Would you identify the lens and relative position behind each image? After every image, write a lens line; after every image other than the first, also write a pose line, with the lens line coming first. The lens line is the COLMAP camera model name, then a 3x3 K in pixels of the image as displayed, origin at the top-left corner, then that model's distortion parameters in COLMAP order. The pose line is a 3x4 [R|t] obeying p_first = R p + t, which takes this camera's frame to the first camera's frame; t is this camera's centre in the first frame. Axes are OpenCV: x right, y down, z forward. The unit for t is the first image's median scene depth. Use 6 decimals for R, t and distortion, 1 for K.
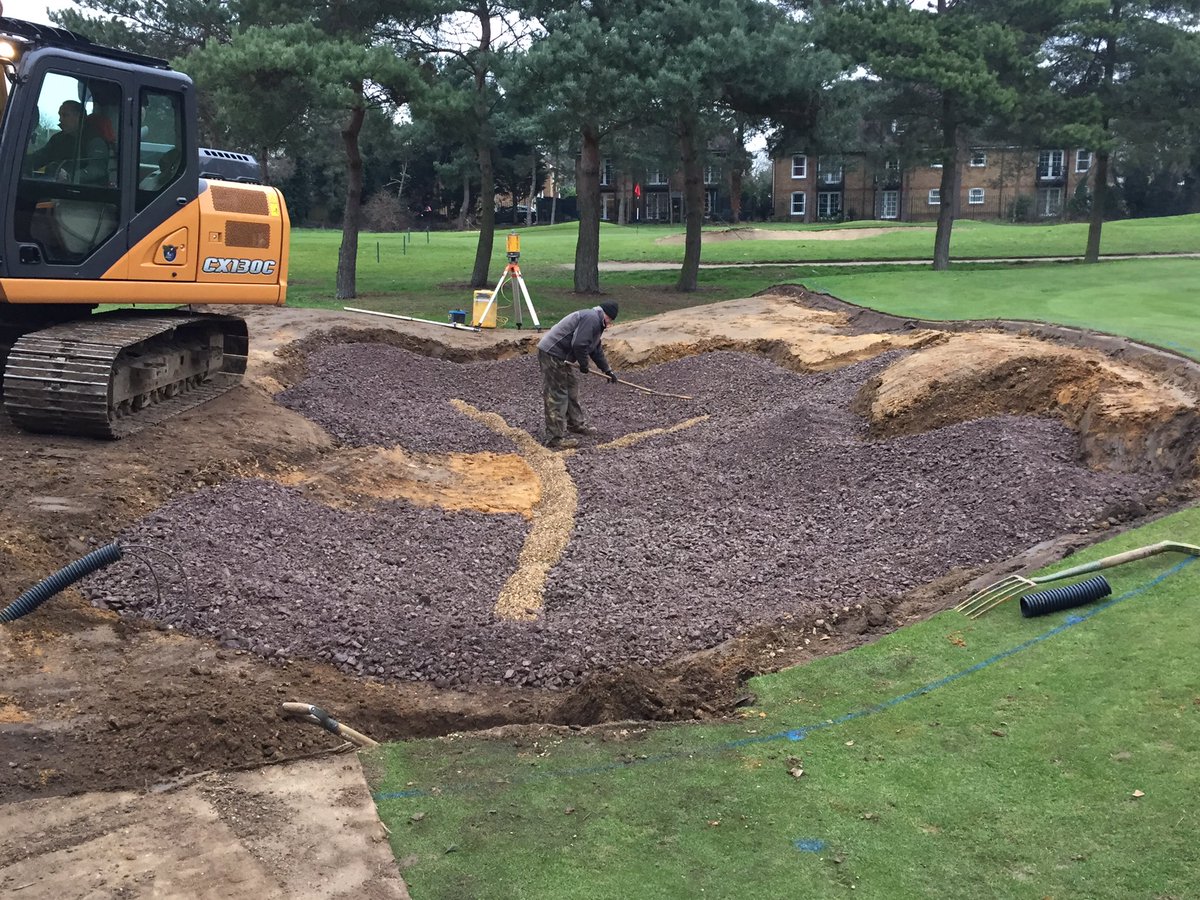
lens RADIAL K [[1255.3, 0, 600.0], [0, 1255.3, 450.0], [0, 0, 1]] dist [0.070765, -0.051775]
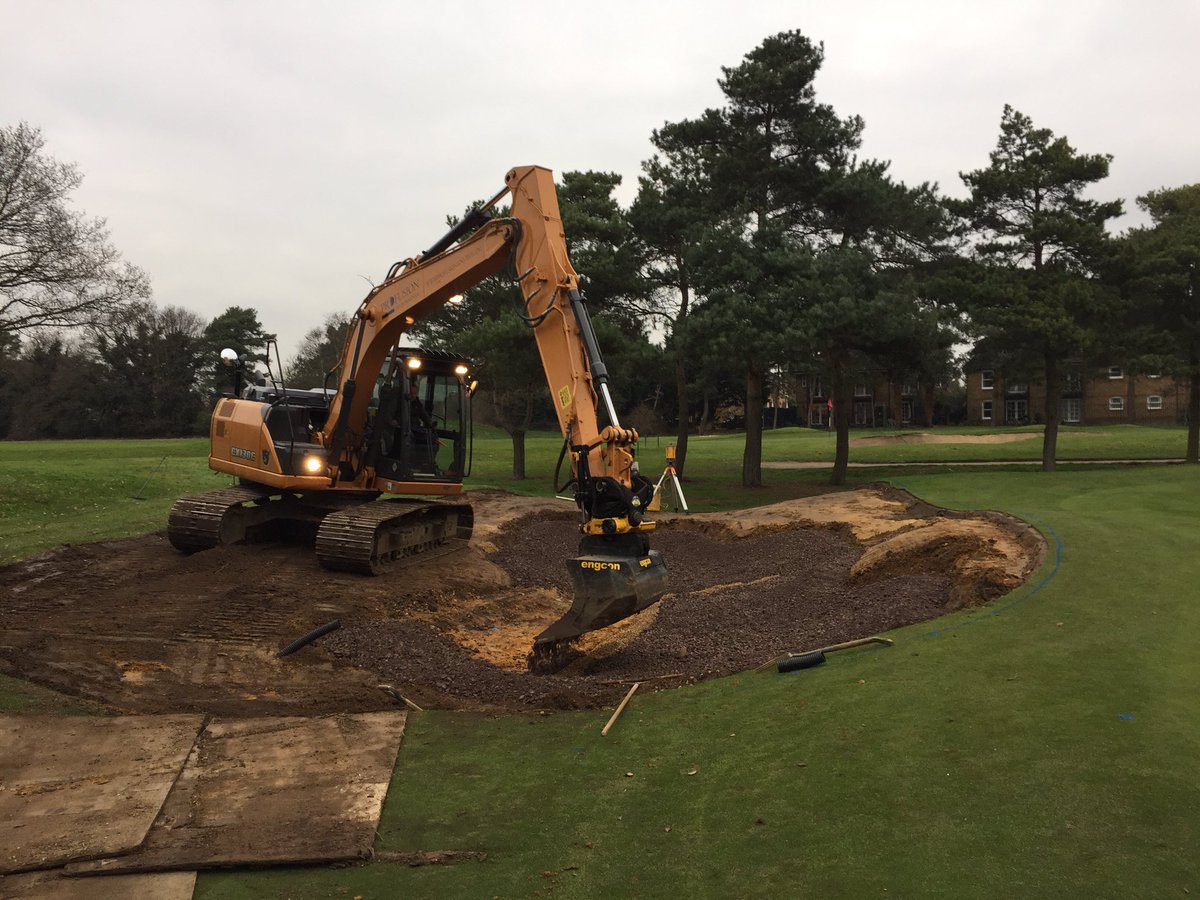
lens RADIAL K [[1089.8, 0, 600.0], [0, 1089.8, 450.0], [0, 0, 1]] dist [0.071752, 0.009123]
pose [[0.970667, -0.002485, -0.240414, 0.139709], [-0.034112, 0.988407, -0.147943, 0.017007], [0.237995, 0.151805, 0.959330, -0.187898]]
